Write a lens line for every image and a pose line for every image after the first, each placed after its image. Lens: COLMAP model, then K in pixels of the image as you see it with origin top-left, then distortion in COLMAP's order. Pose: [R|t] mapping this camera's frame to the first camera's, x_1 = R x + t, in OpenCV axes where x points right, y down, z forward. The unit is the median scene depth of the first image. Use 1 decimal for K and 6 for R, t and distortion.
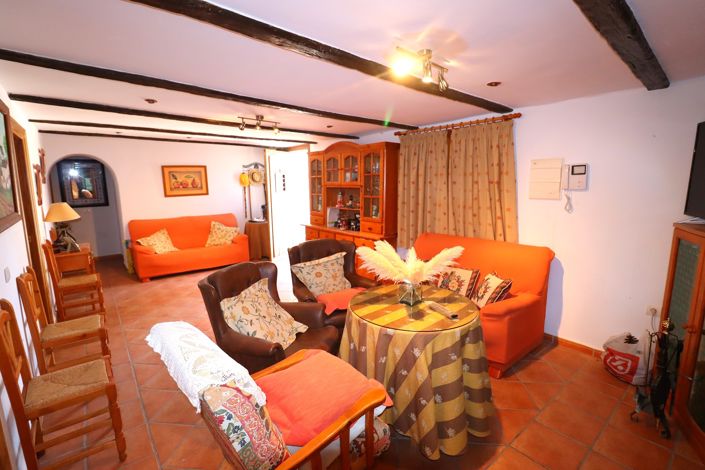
lens RADIAL K [[328.0, 0, 352.5], [0, 328.0, 235.0], [0, 0, 1]] dist [-0.001123, -0.000094]
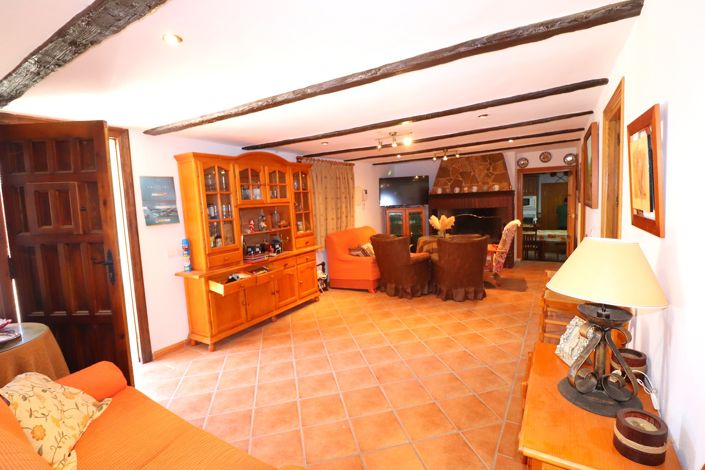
lens RADIAL K [[328.0, 0, 352.5], [0, 328.0, 235.0], [0, 0, 1]] dist [-0.001123, -0.000094]
pose [[-0.301572, -0.091383, 0.949054, -0.930548], [0.192579, 0.969042, 0.154501, -0.166729], [-0.933792, 0.229361, -0.274638, 1.076064]]
